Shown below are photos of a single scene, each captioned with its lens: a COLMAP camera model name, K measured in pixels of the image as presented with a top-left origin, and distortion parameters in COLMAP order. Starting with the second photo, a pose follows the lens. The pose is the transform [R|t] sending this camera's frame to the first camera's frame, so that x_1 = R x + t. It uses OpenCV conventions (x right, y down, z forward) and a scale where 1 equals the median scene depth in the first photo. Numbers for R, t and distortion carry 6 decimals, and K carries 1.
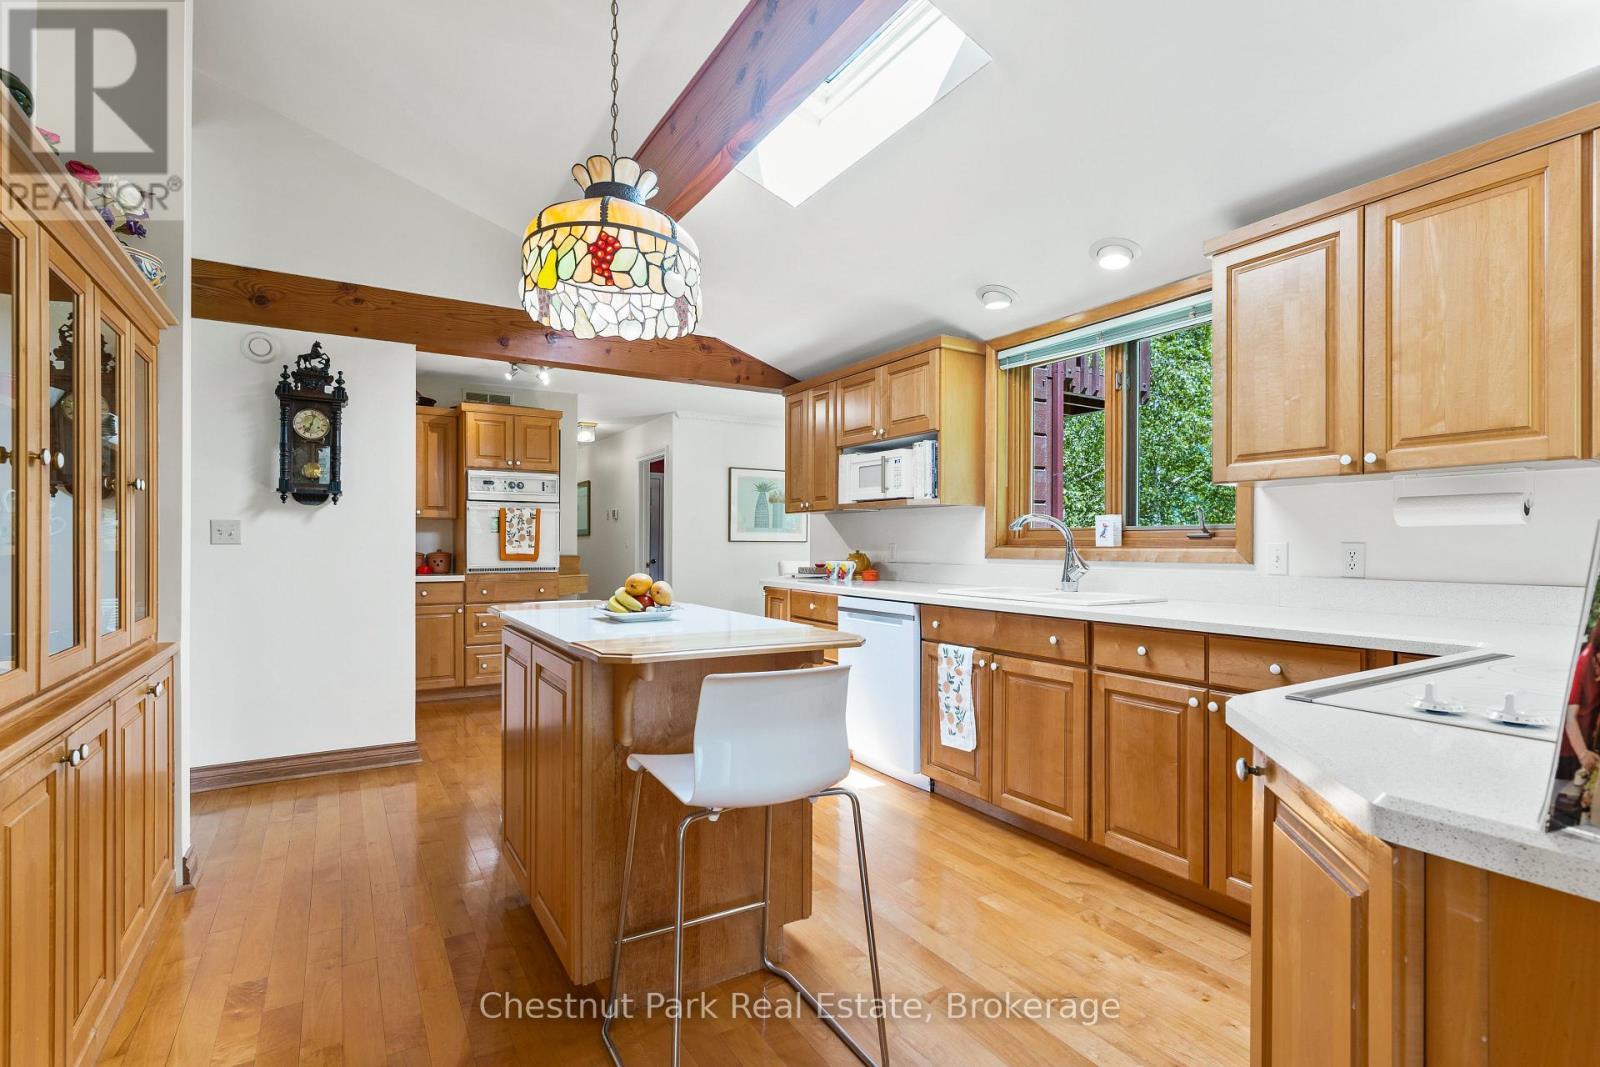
lens RADIAL K [[758.6, 0, 793.3], [0, 758.6, 540.1], [0, 0, 1]] dist [0.001537, 0.000396]
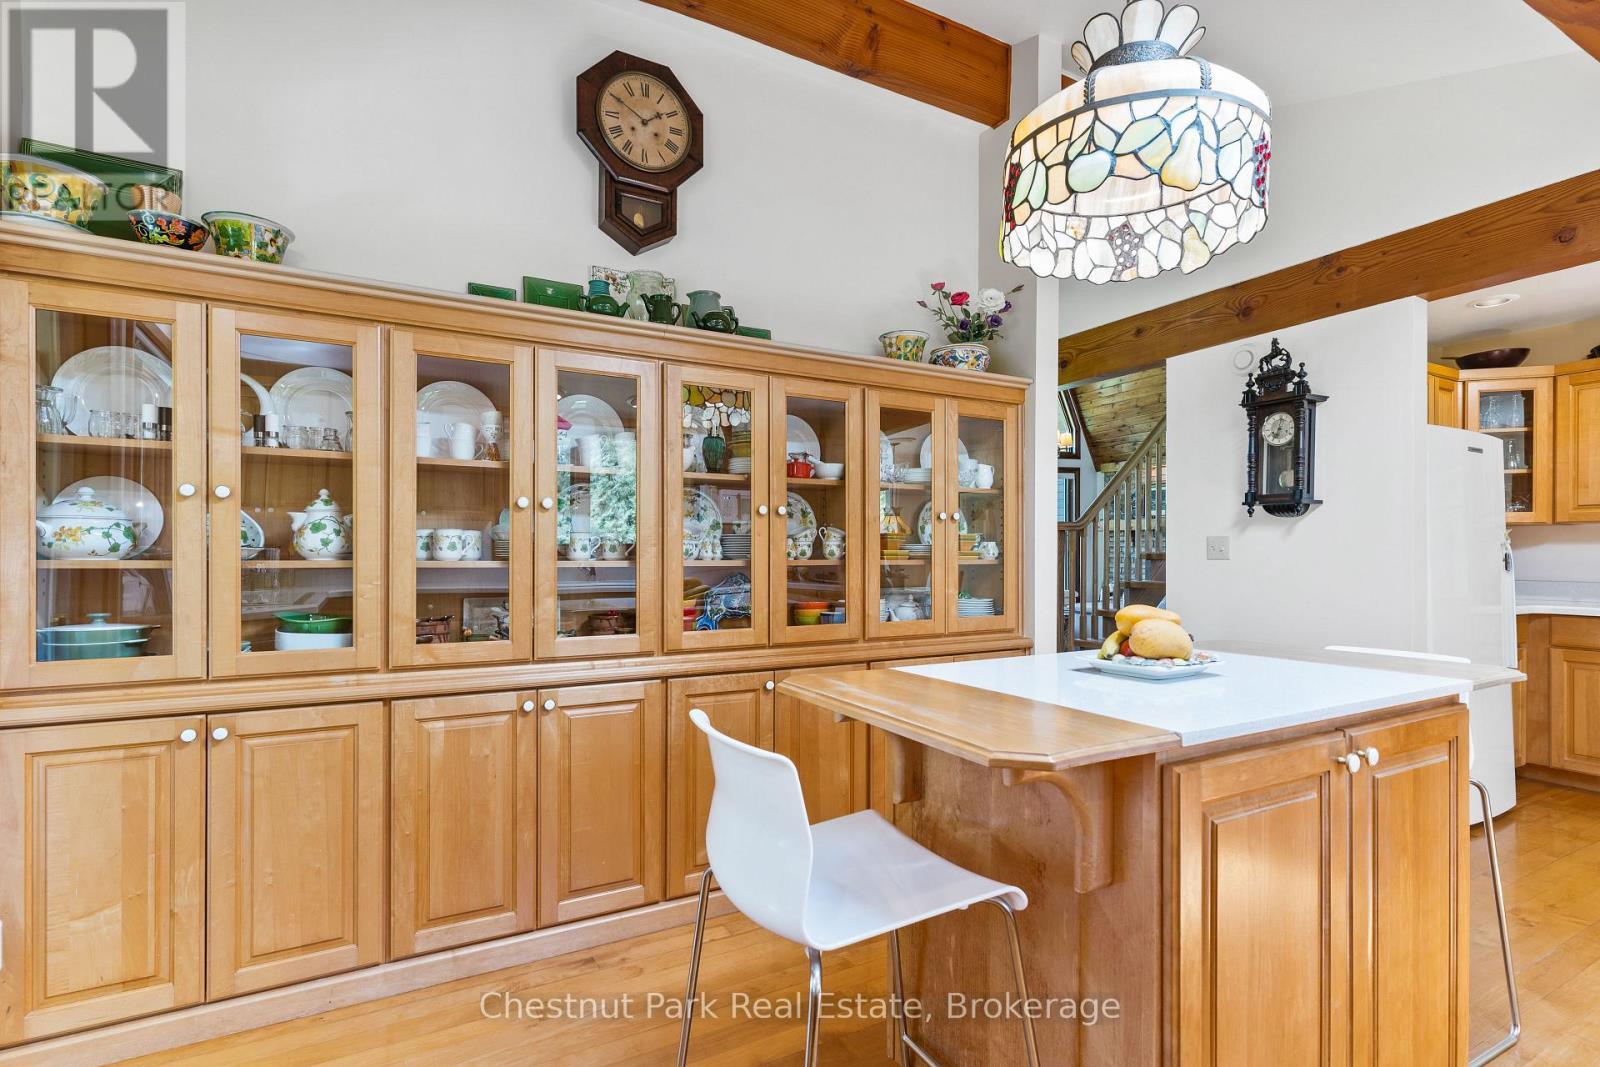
lens RADIAL K [[758.6, 0, 801.2], [0, 758.6, 548.5], [0, 0, 1]] dist [0.001537, 0.000396]
pose [[-0.040860, -0.007642, -0.999136, 0.310807], [0.002838, 0.999966, -0.007764, -0.003051], [0.999161, -0.003153, -0.040837, 0.471921]]
